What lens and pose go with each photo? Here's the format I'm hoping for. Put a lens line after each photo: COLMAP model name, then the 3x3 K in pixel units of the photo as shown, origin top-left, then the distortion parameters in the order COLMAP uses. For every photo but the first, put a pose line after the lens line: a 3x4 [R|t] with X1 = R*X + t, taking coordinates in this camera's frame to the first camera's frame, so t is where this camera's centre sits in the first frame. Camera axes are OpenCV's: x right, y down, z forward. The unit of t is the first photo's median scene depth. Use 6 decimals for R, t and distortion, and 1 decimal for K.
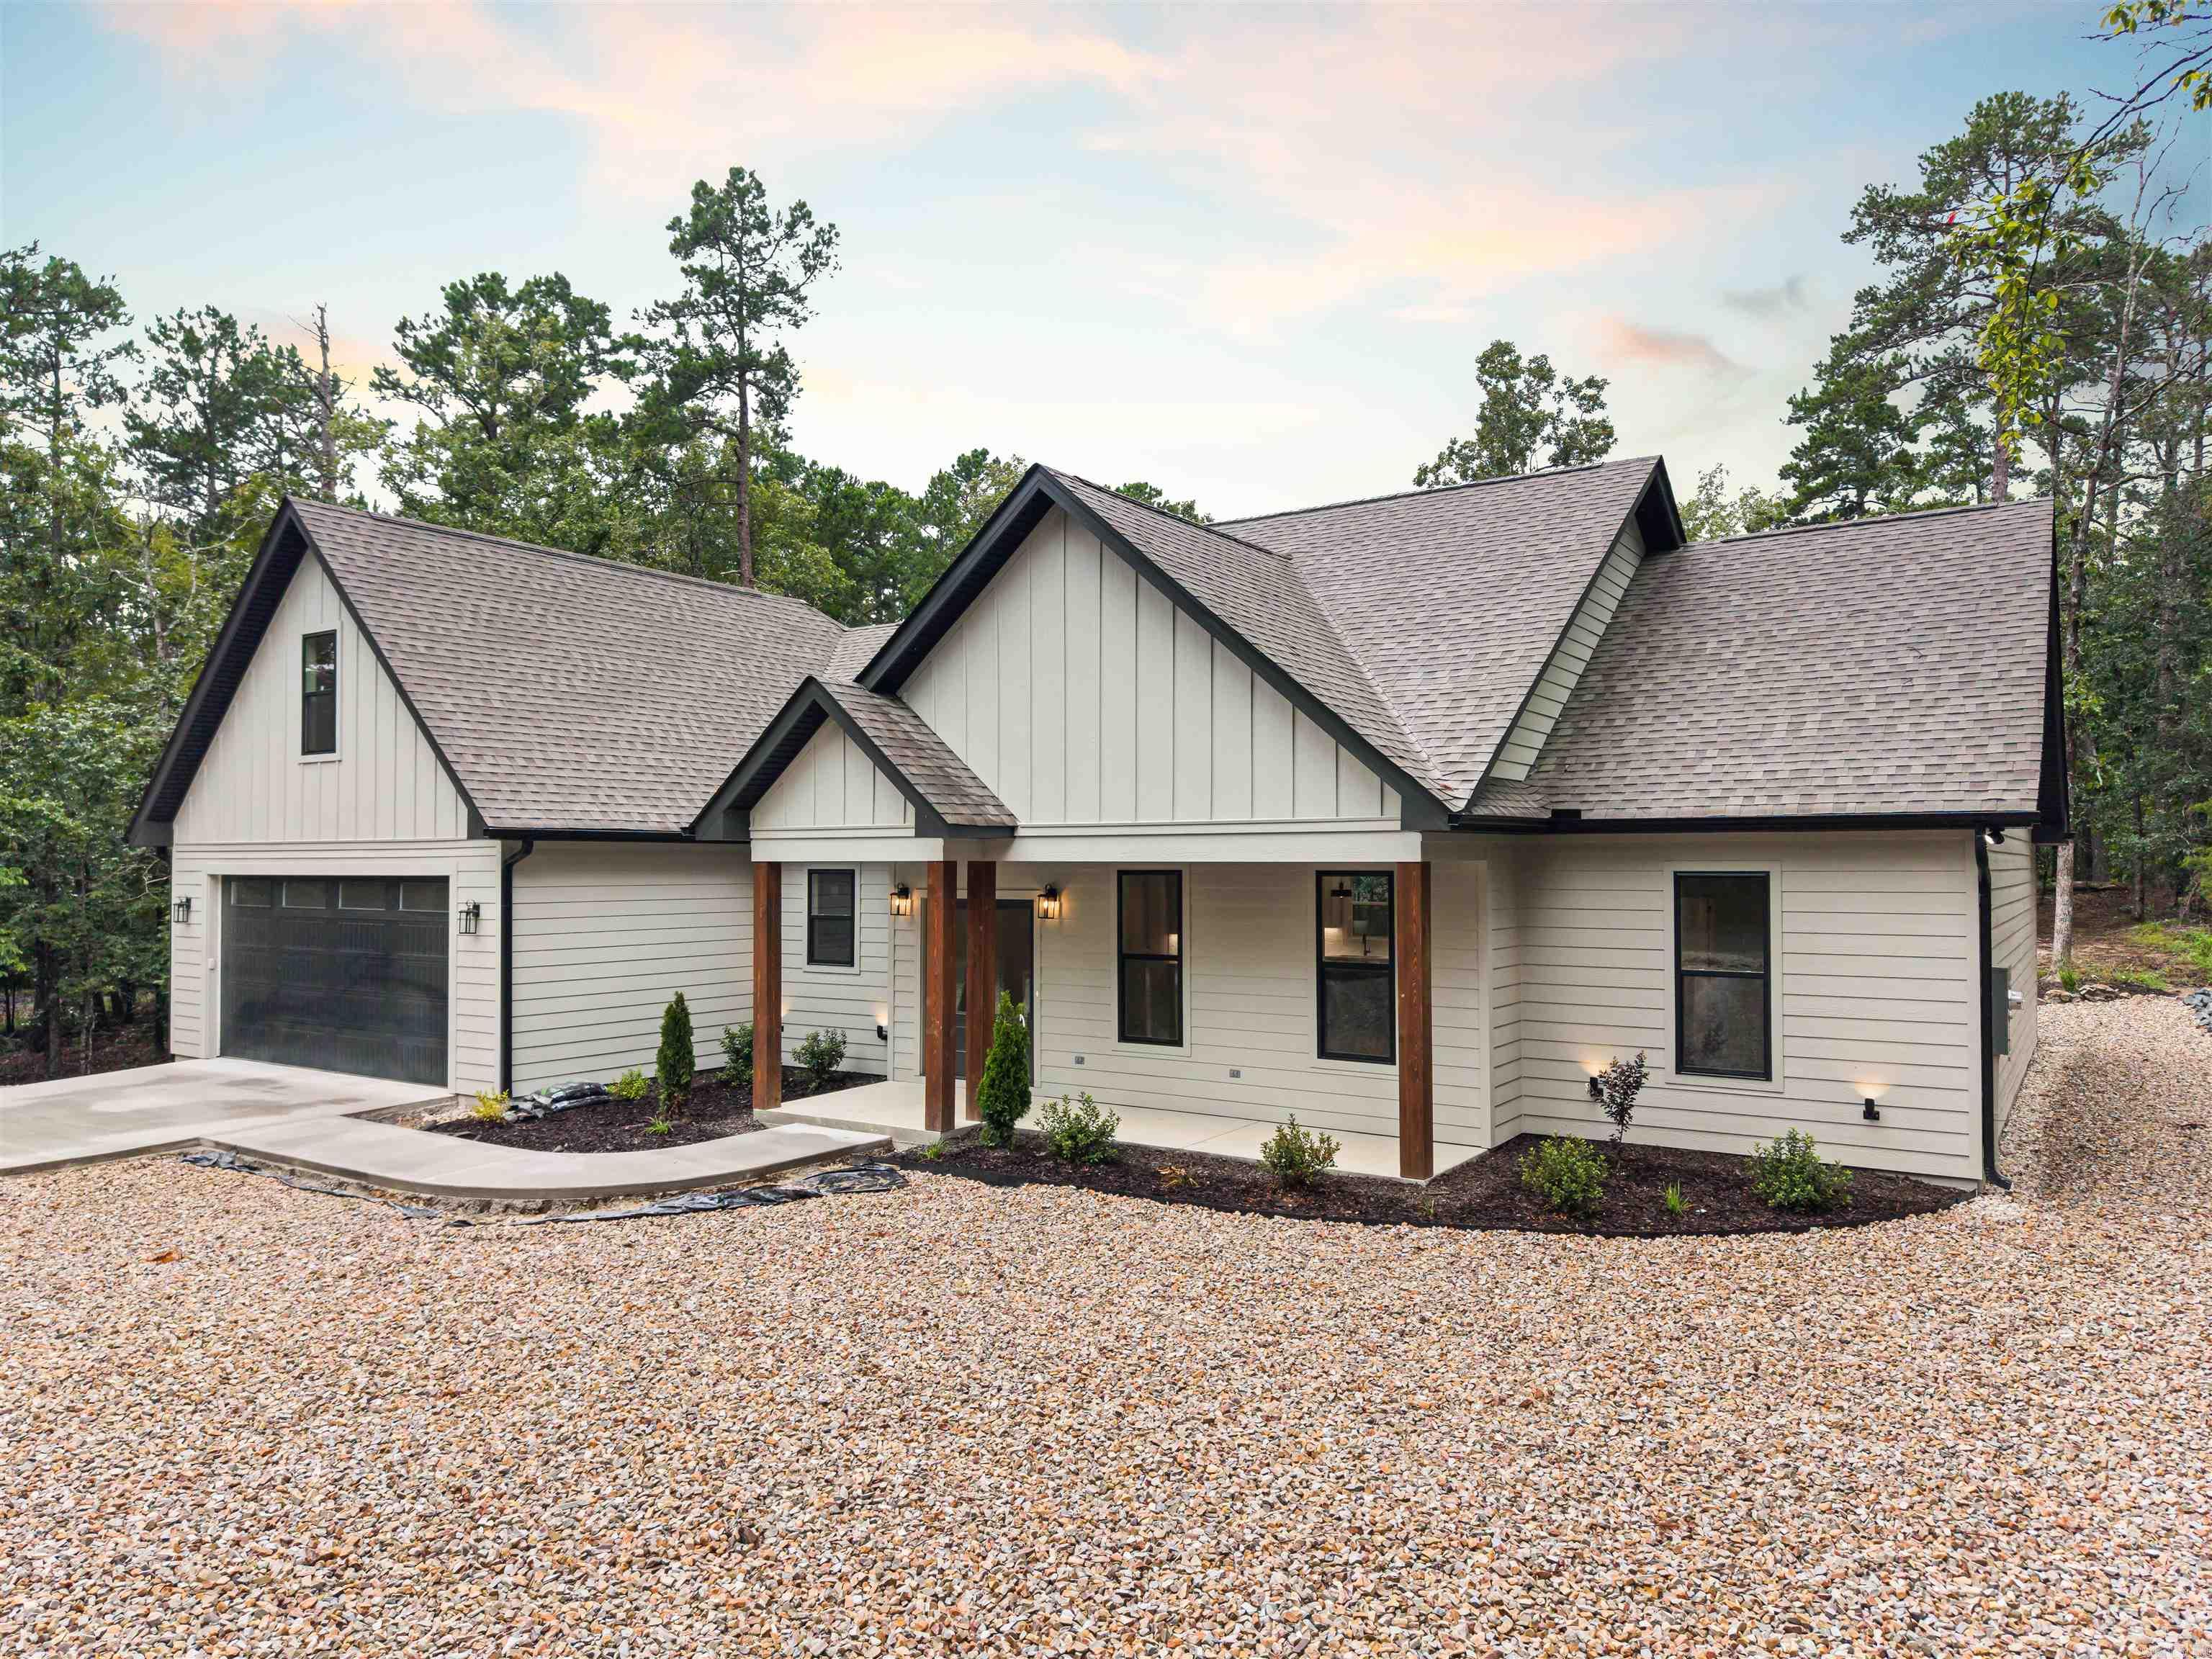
lens RADIAL K [[1485.5, 0, 1106.0], [0, 1485.5, 829.5], [0, 0, 1]] dist [0.034125, -0.043670]
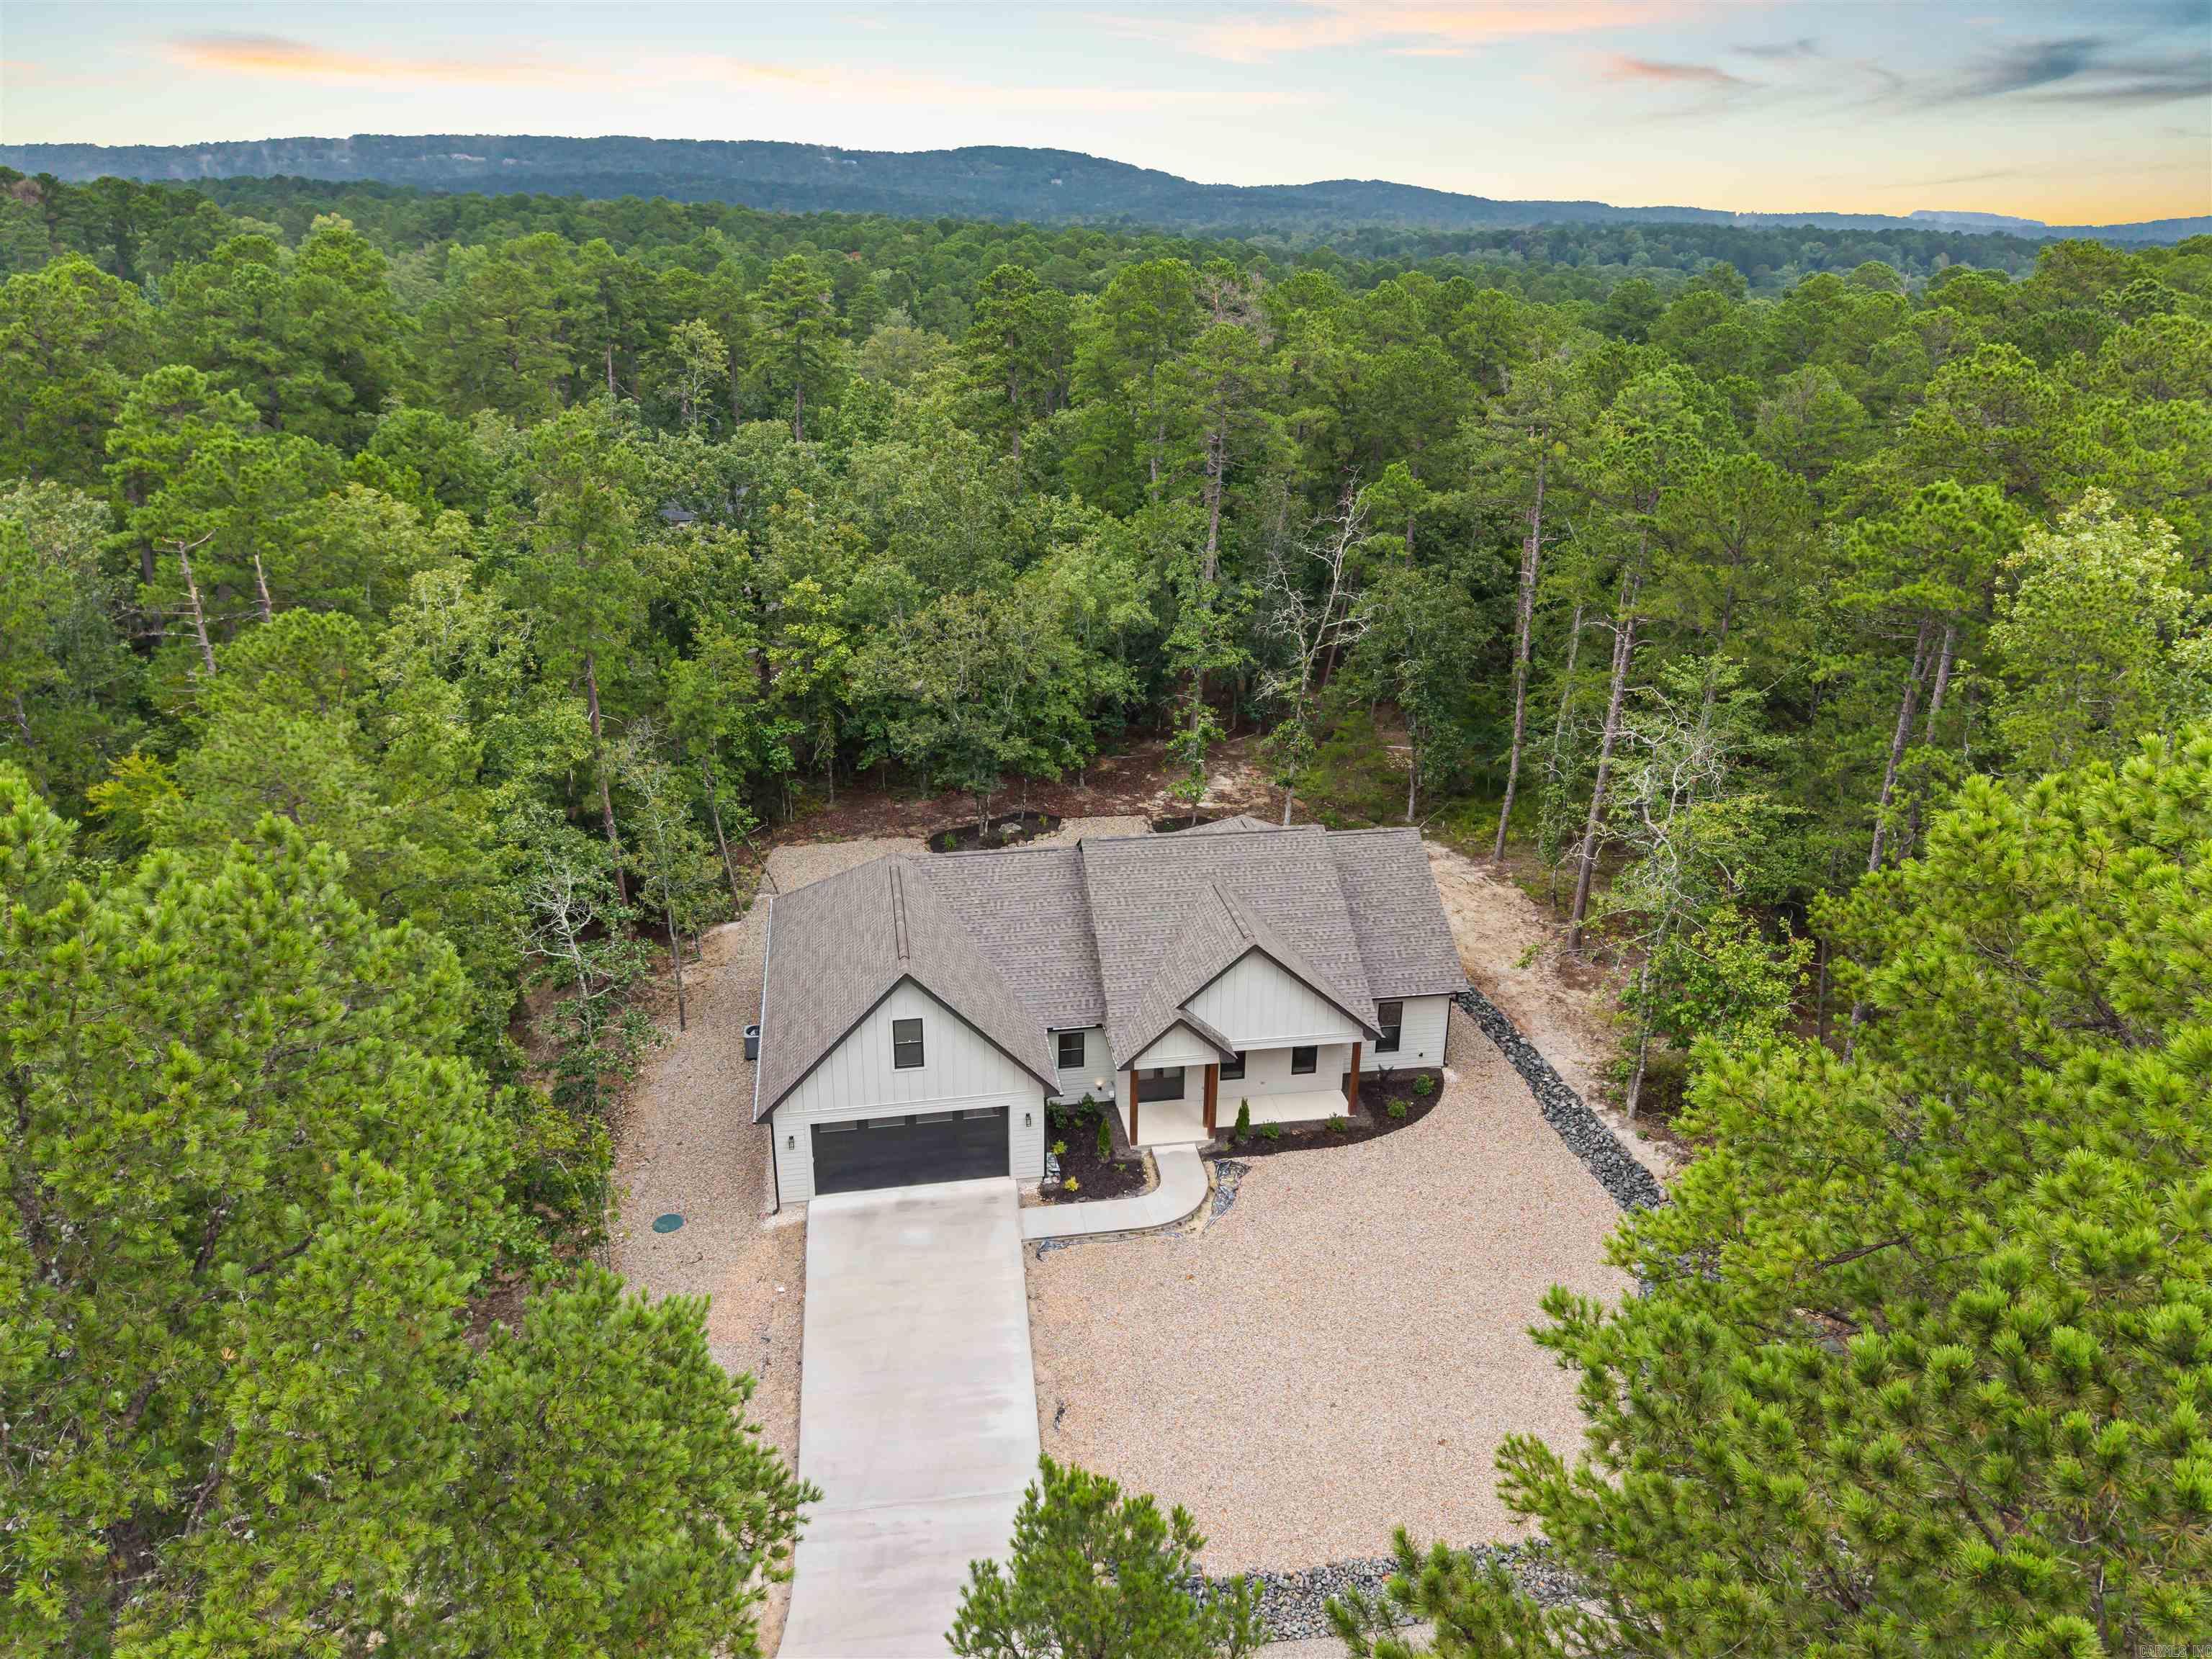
lens RADIAL K [[1485.5, 0, 1106.0], [0, 1485.5, 829.5], [0, 0, 1]] dist [0.034125, -0.043670]
pose [[0.719417, -0.236452, 0.653092, -1.839215], [-0.023821, 0.931319, 0.363424, -1.308901], [-0.694170, -0.277010, 0.664375, -0.631459]]
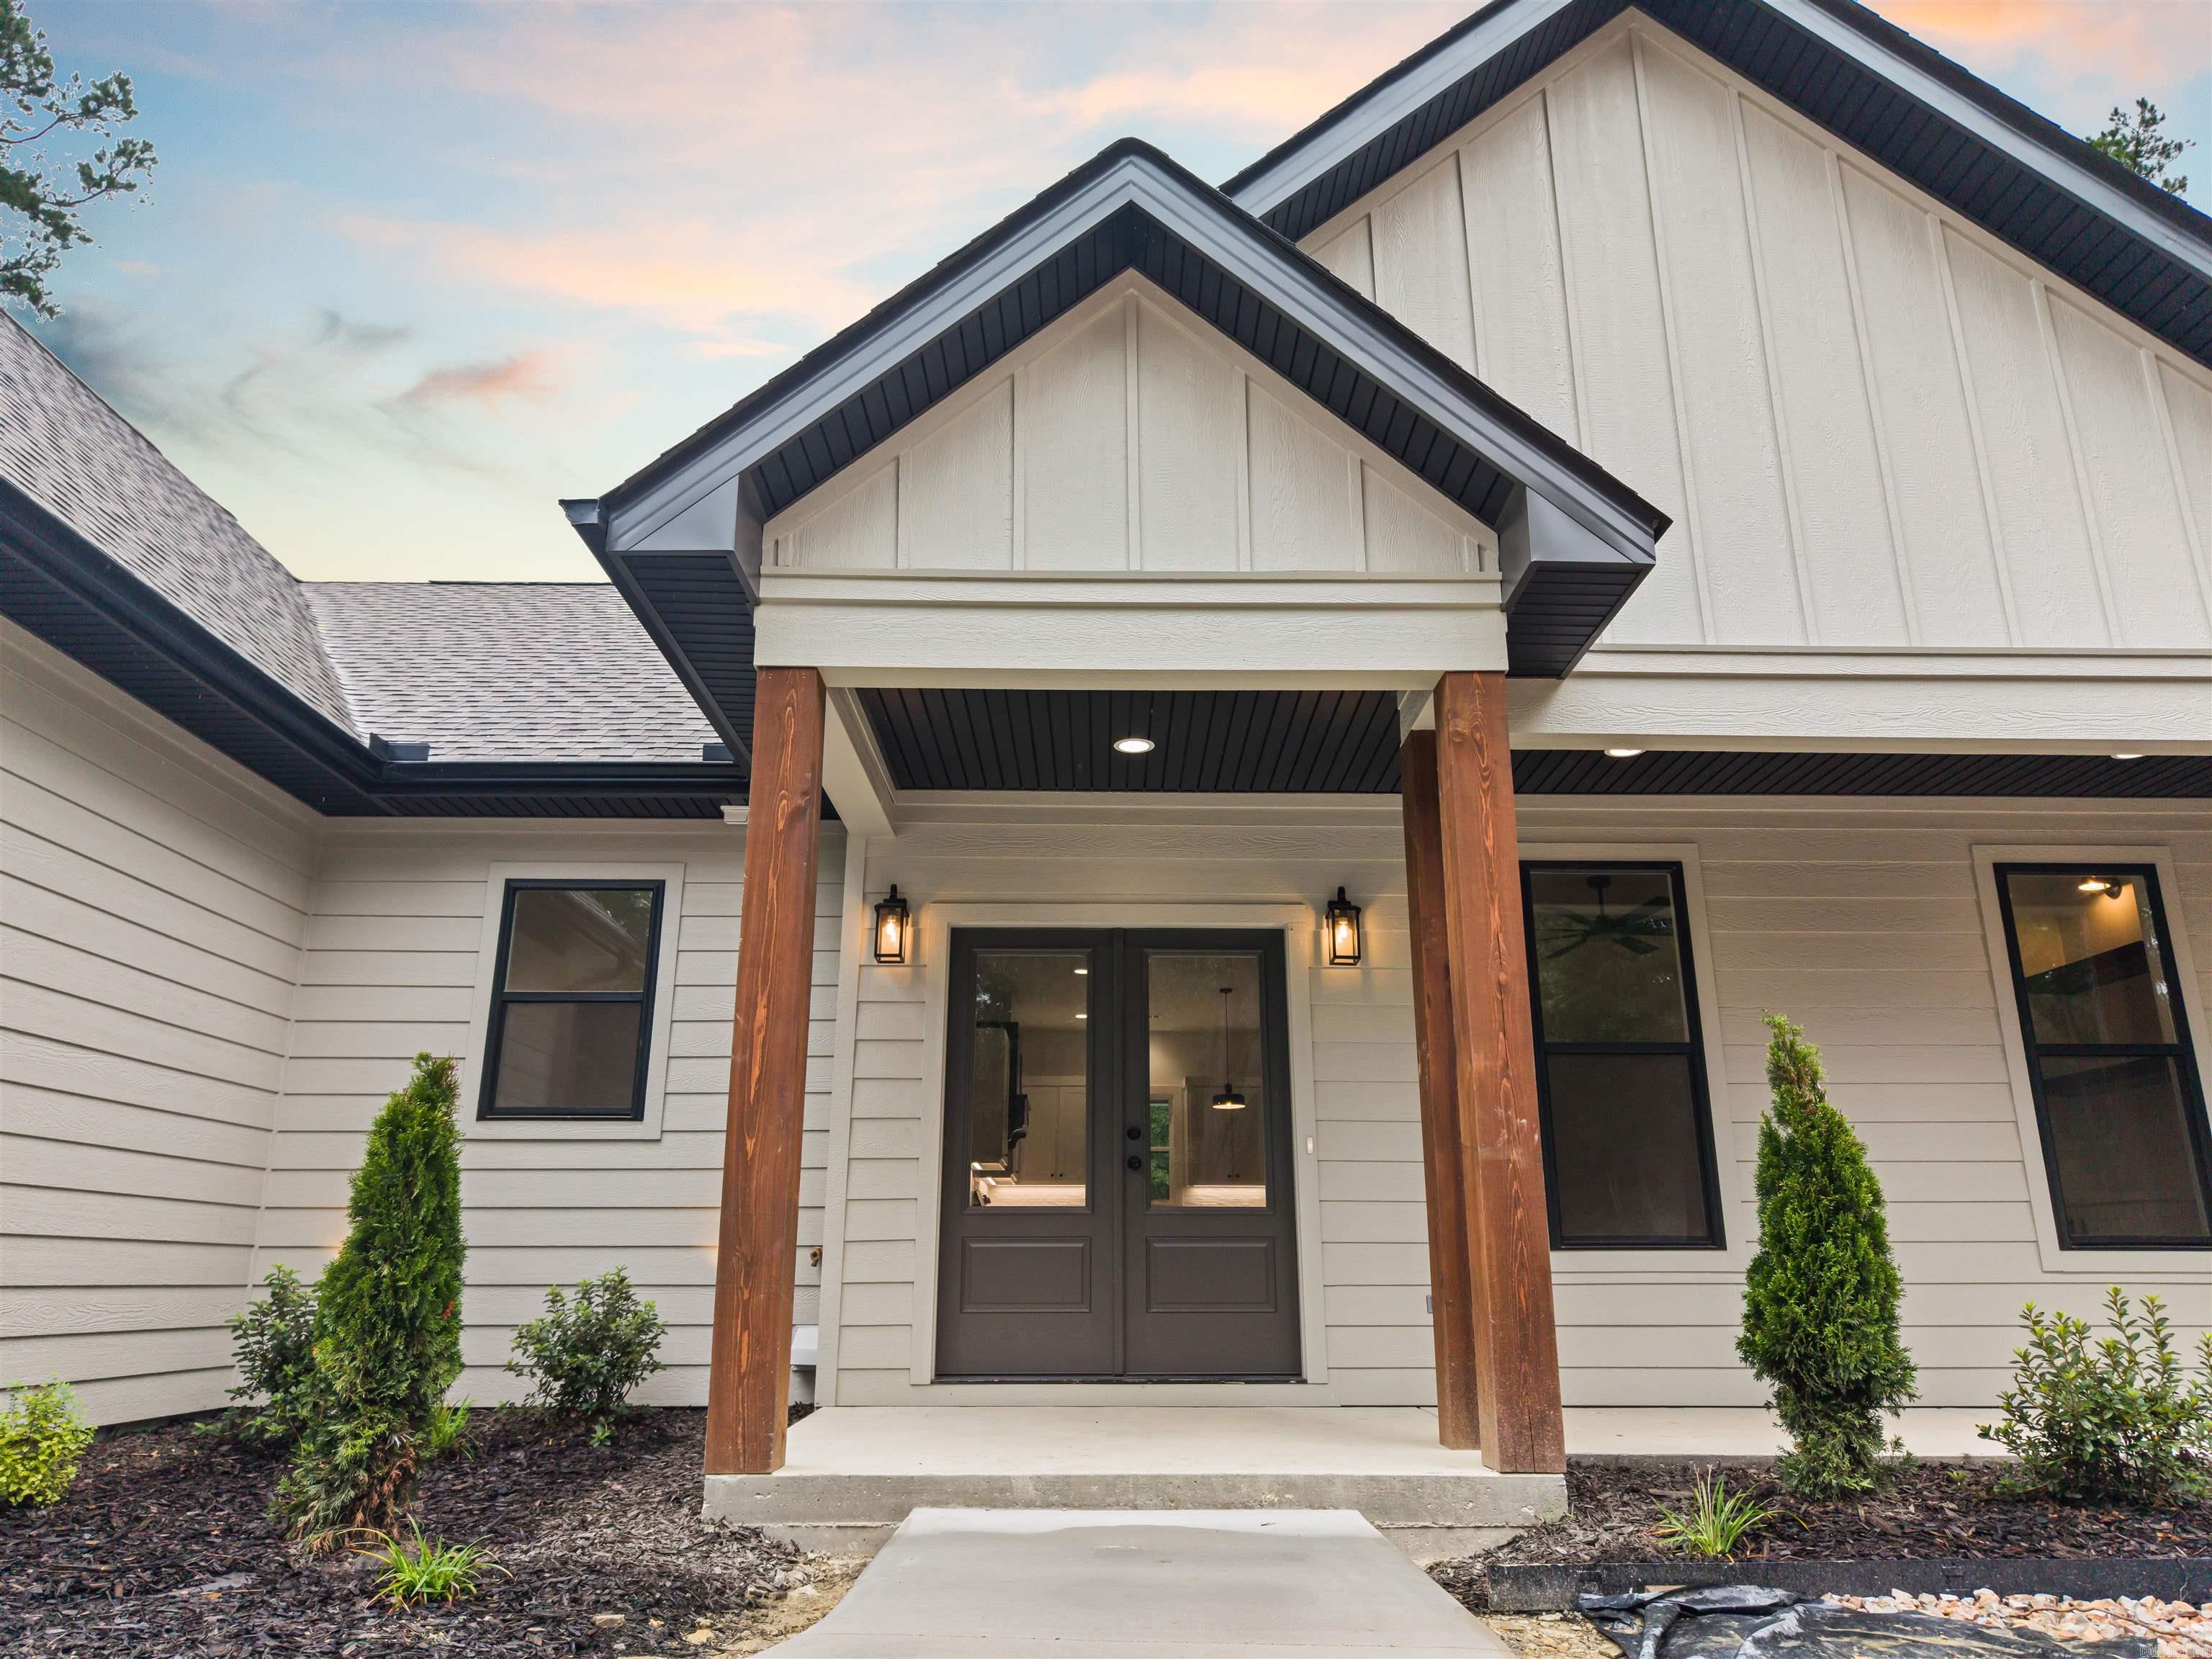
lens RADIAL K [[1485.9, 0, 1107.6], [0, 1485.9, 865.1], [0, 0, 1]] dist [-0.003821, -0.000288]
pose [[0.821783, 0.152237, 0.549087, -0.322325], [-0.012561, 0.968254, -0.249654, 0.134517], [-0.569662, 0.198265, 0.797607, 0.661688]]
